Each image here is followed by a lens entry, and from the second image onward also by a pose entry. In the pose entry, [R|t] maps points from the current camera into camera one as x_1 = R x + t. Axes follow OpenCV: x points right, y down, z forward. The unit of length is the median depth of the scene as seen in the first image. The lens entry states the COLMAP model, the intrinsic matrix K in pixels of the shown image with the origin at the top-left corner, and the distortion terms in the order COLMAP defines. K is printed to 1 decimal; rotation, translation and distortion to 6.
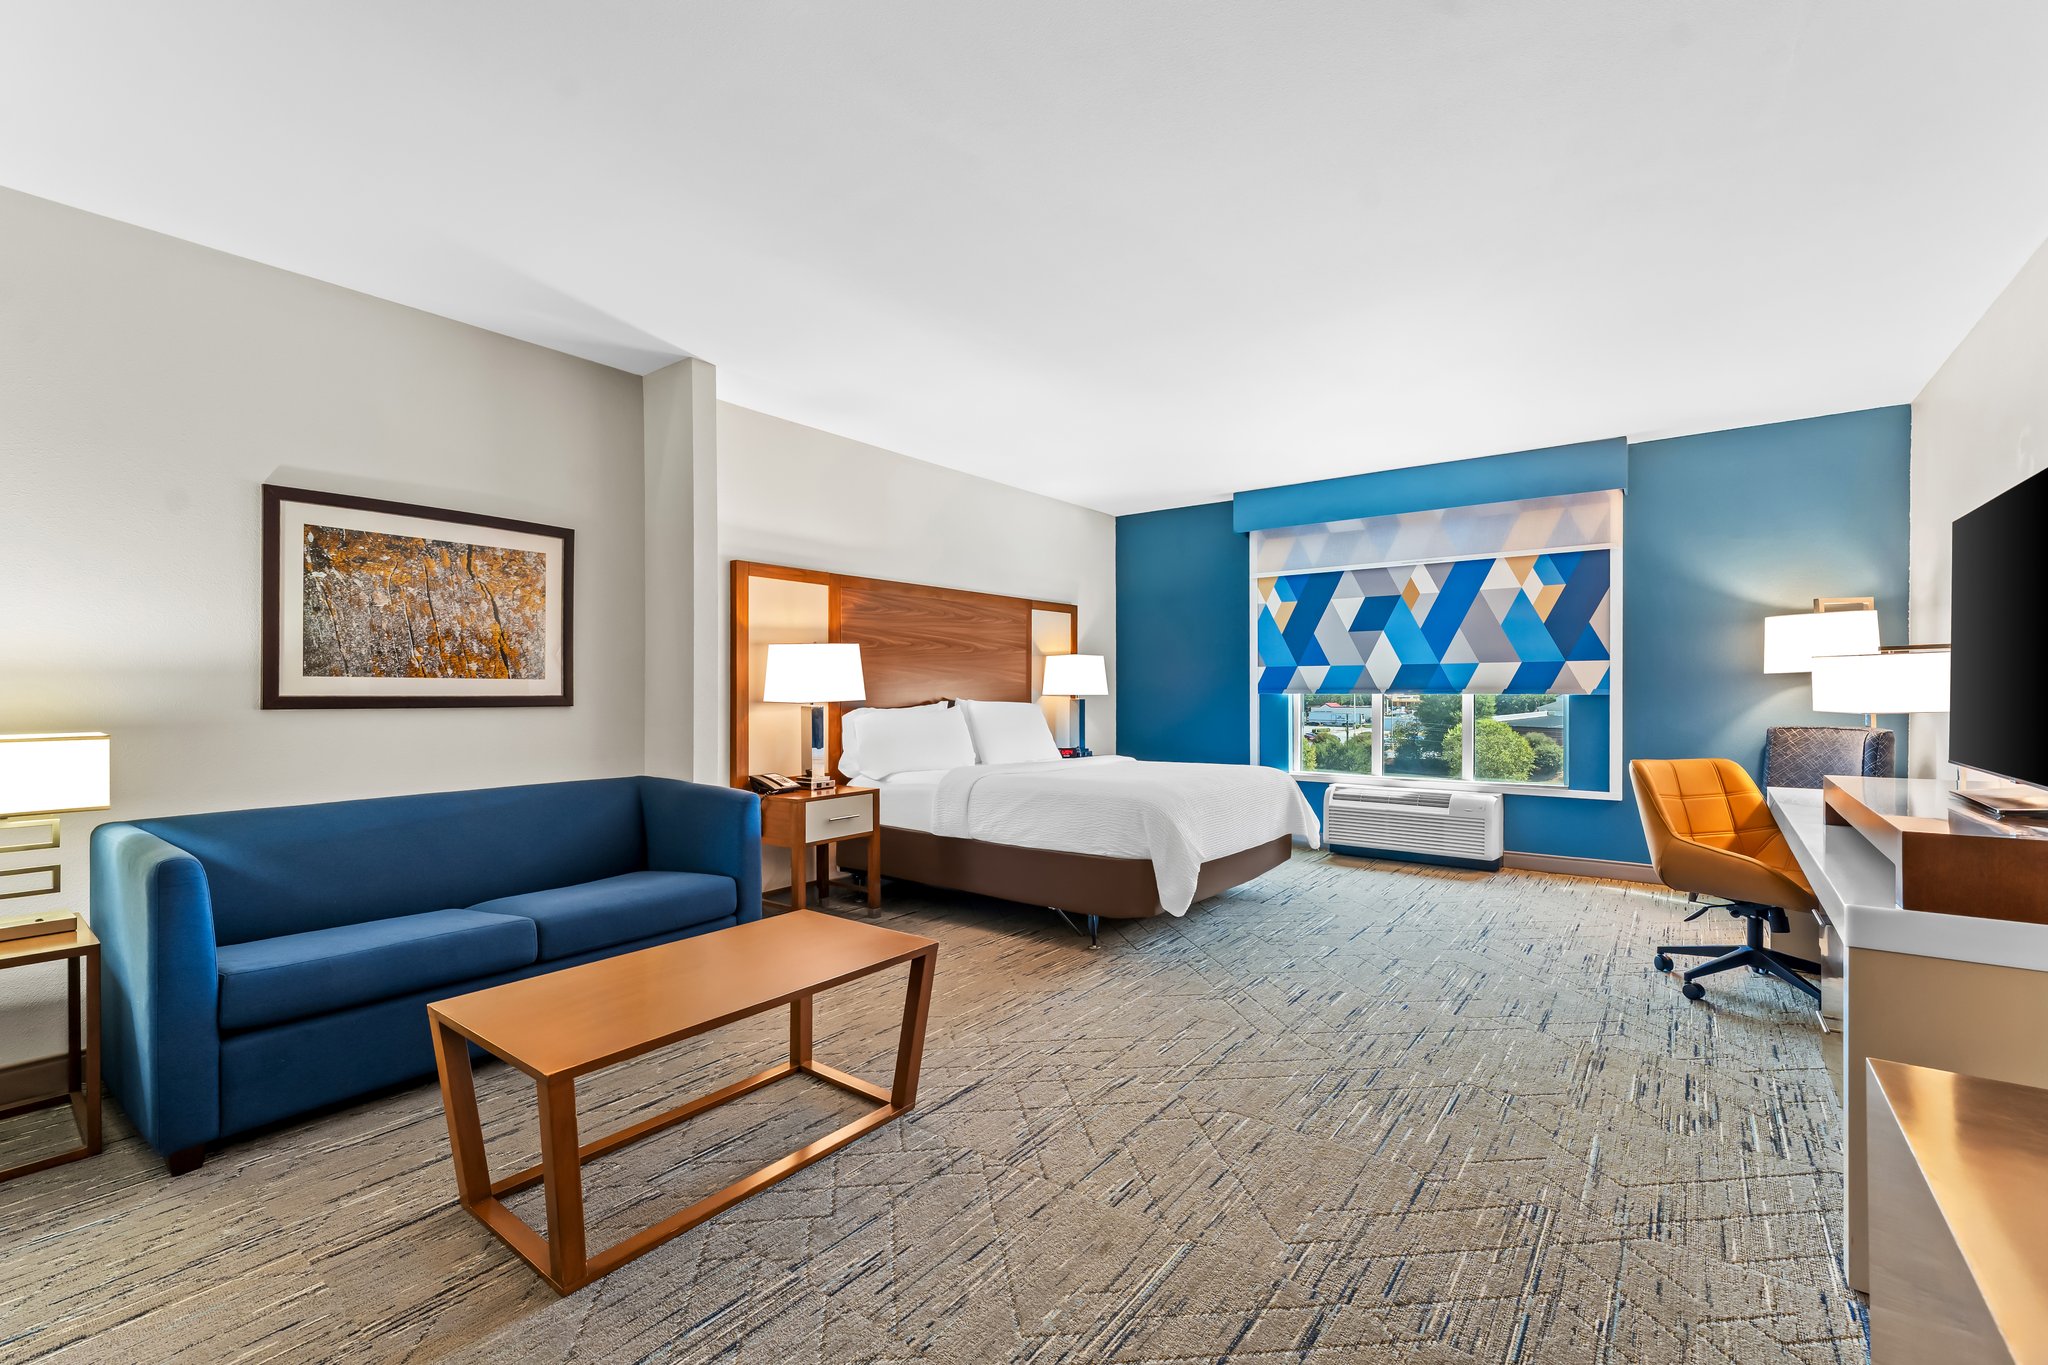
lens RADIAL K [[901.3, 0, 1020.5], [0, 901.3, 686.7], [0, 0, 1]] dist [0.010763, 0.000703]
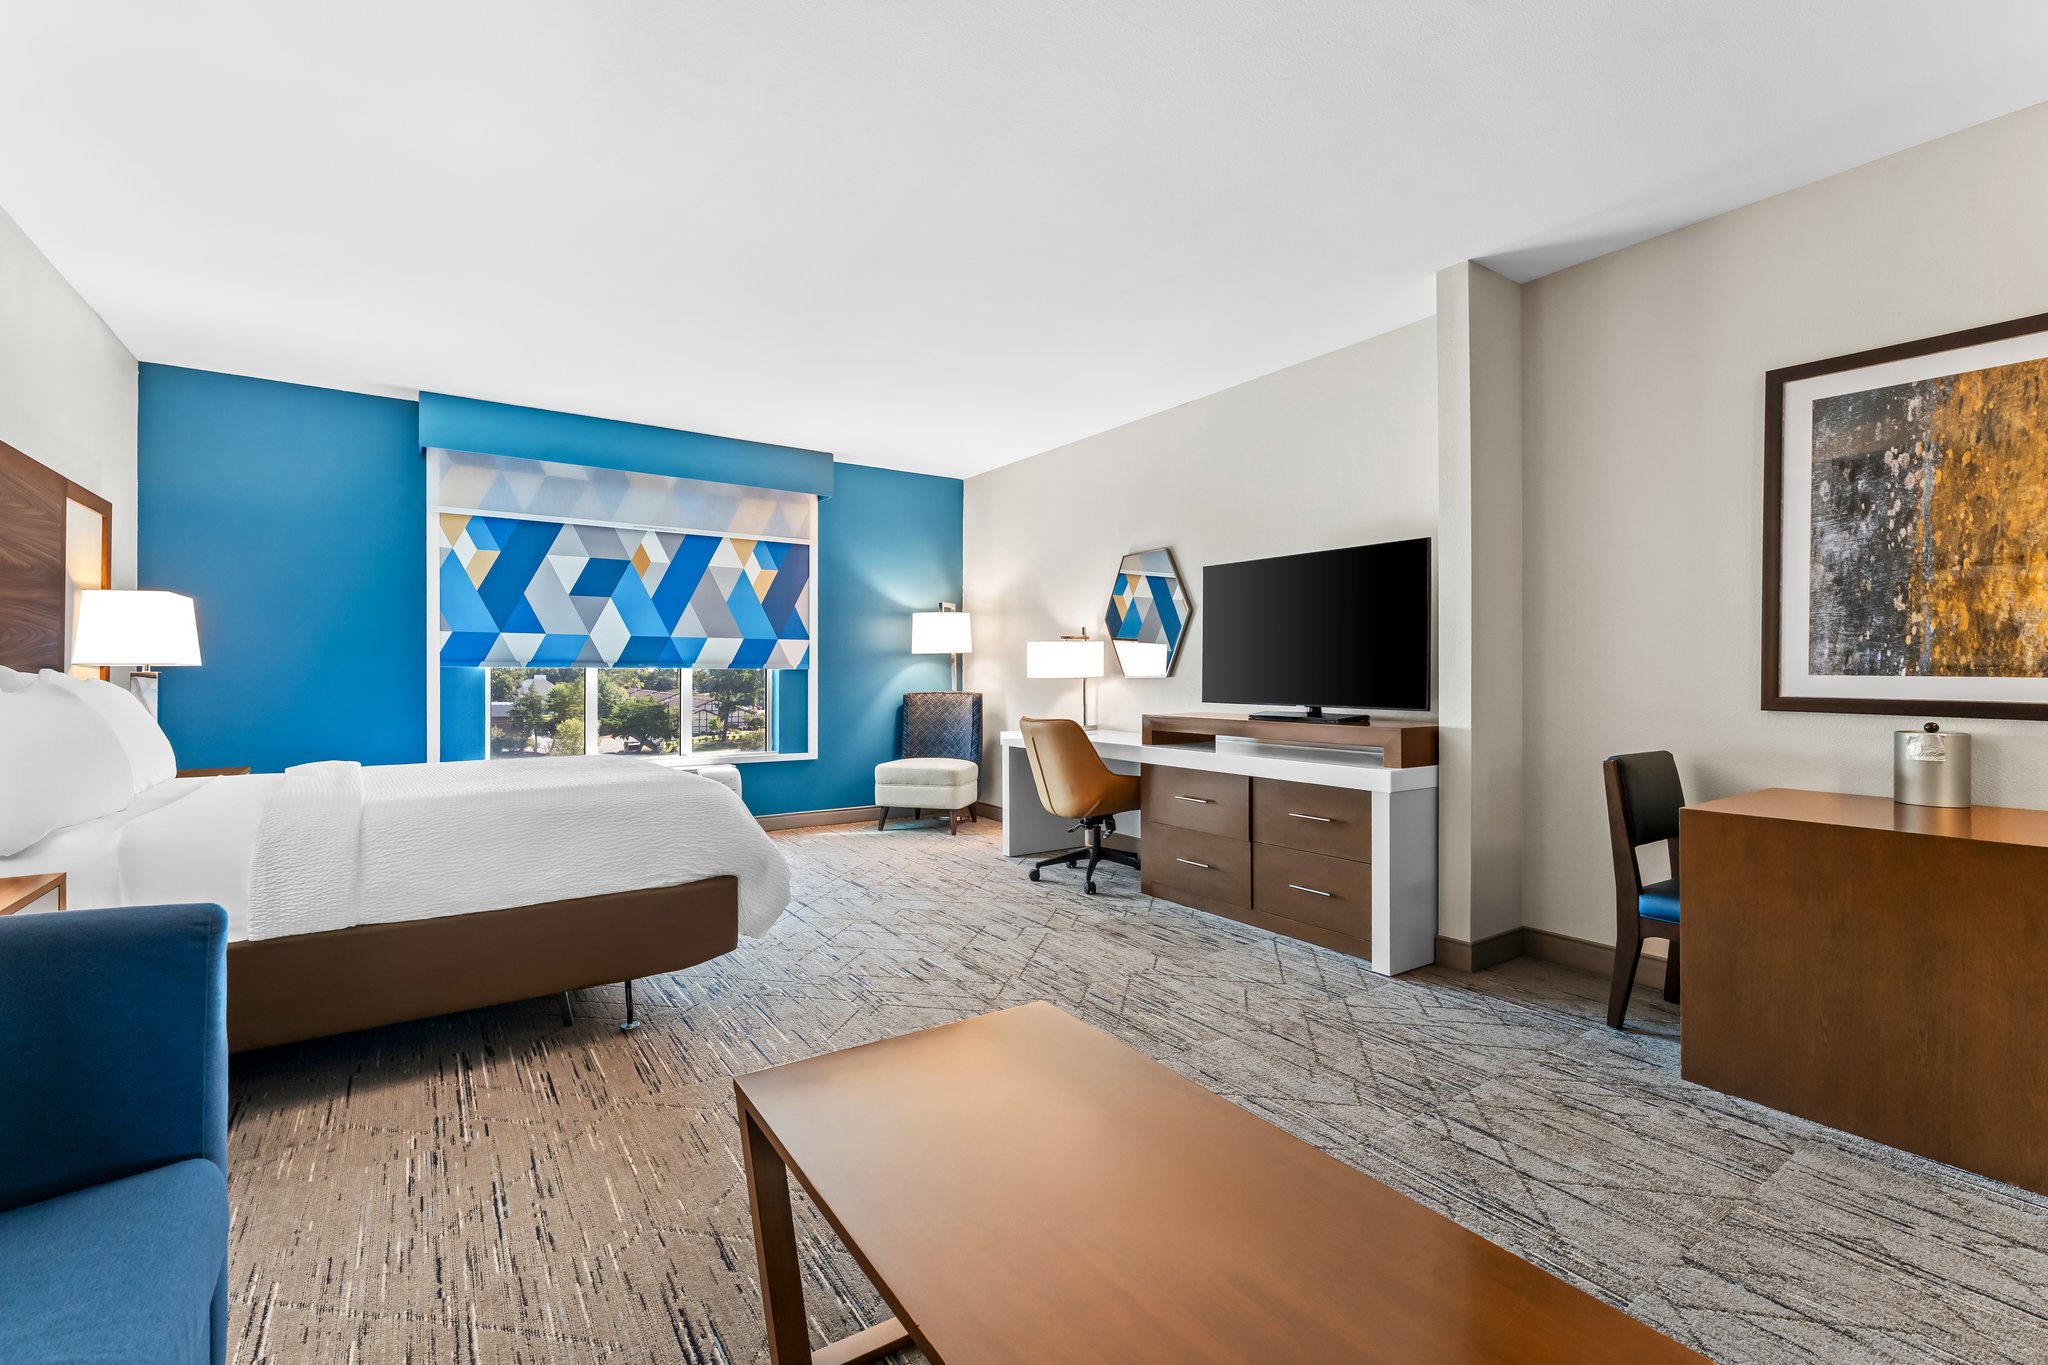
lens RADIAL K [[901.3, 0, 1011.7], [0, 901.3, 671.1], [0, 0, 1]] dist [0.010763, 0.000703]
pose [[0.308143, 0.004319, 0.951330, -0.339767], [-0.008739, 0.999960, -0.001709, 0.009473], [-0.951300, -0.007787, 0.308169, 0.350201]]
